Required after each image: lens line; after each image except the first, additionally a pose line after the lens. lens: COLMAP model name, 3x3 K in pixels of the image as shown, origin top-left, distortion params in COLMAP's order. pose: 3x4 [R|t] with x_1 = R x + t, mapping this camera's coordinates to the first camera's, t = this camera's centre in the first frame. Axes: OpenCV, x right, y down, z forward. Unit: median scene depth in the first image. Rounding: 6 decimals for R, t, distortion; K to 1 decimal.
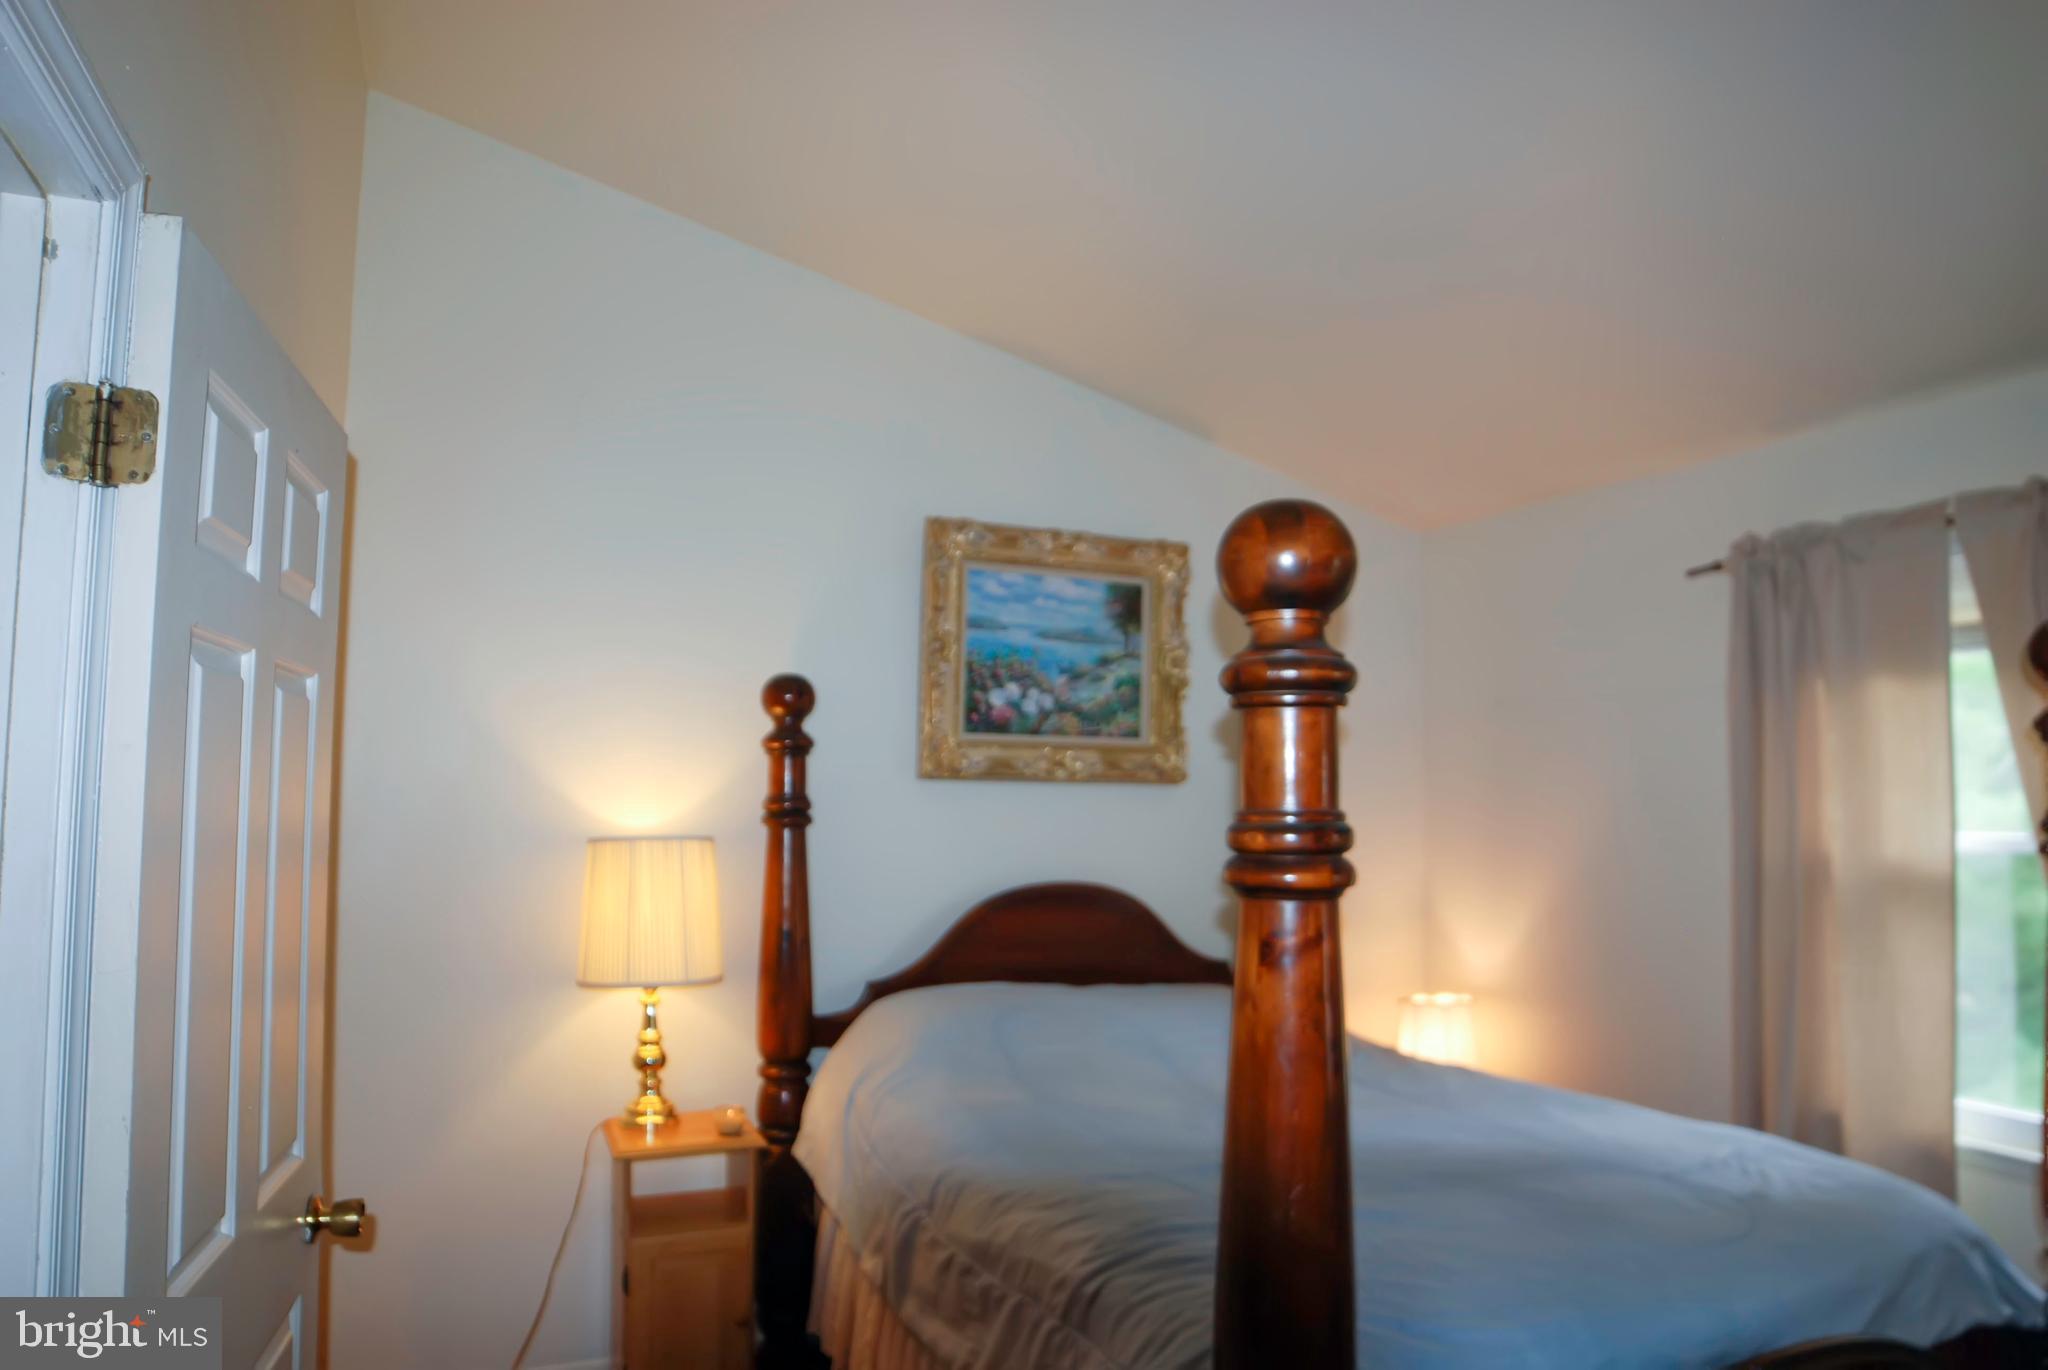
lens RADIAL K [[1252.9, 0, 1024.0], [0, 1252.9, 685.0], [0, 0, 1]] dist [-0.096358, 0.049495]
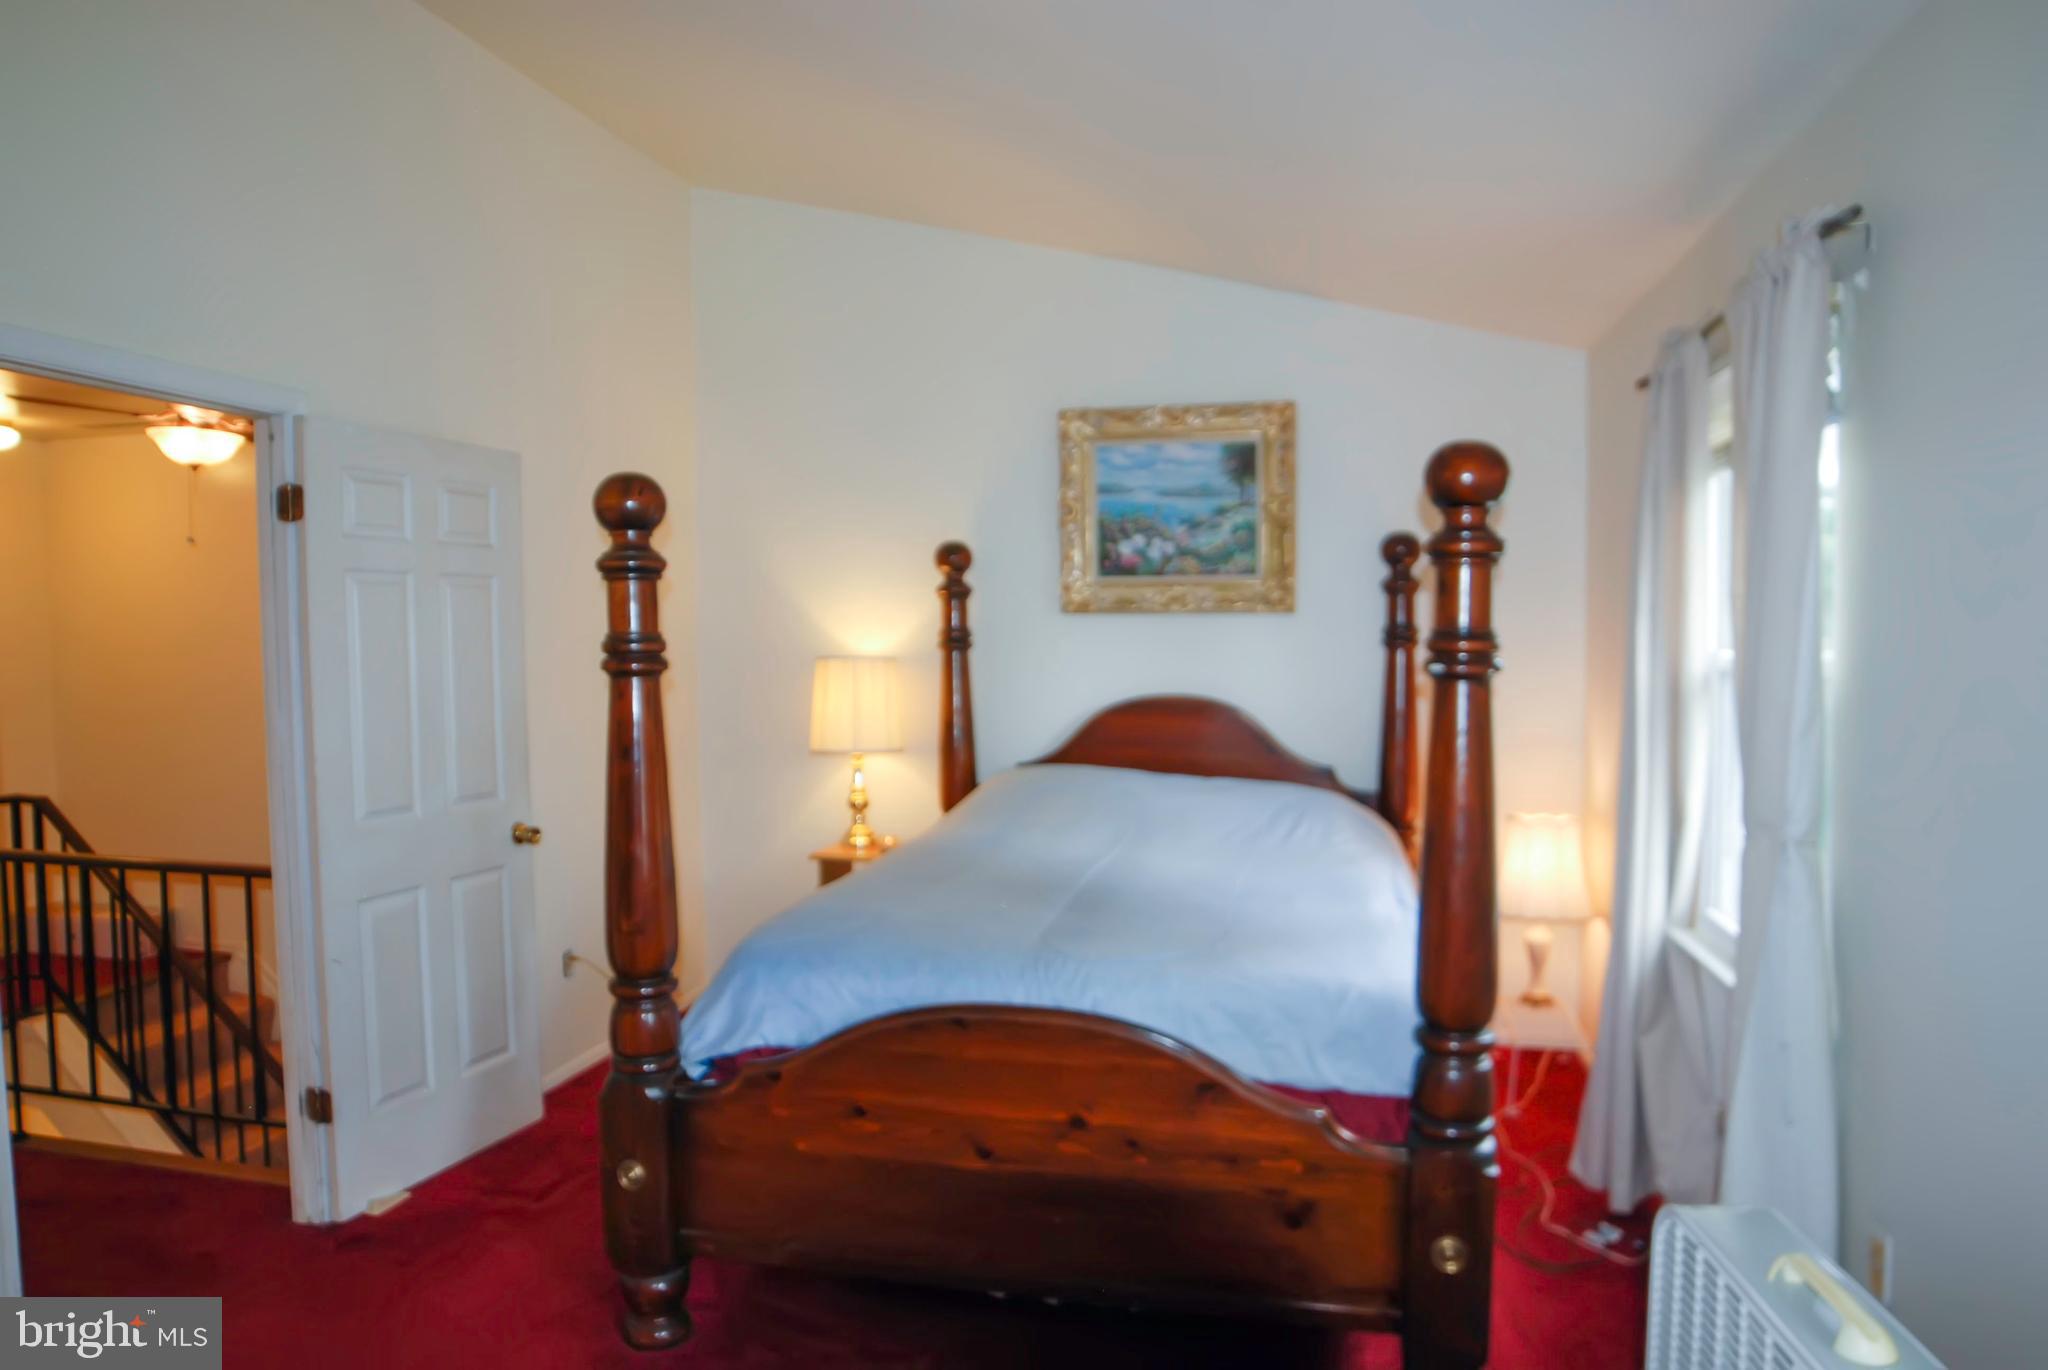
lens RADIAL K [[1252.9, 0, 1024.0], [0, 1252.9, 685.0], [0, 0, 1]] dist [-0.096358, 0.049495]
pose [[0.801512, 0.011234, -0.597873, 0.644099], [0.067192, 0.991799, 0.108715, 0.003668], [0.594191, -0.127309, 0.794185, -0.073178]]
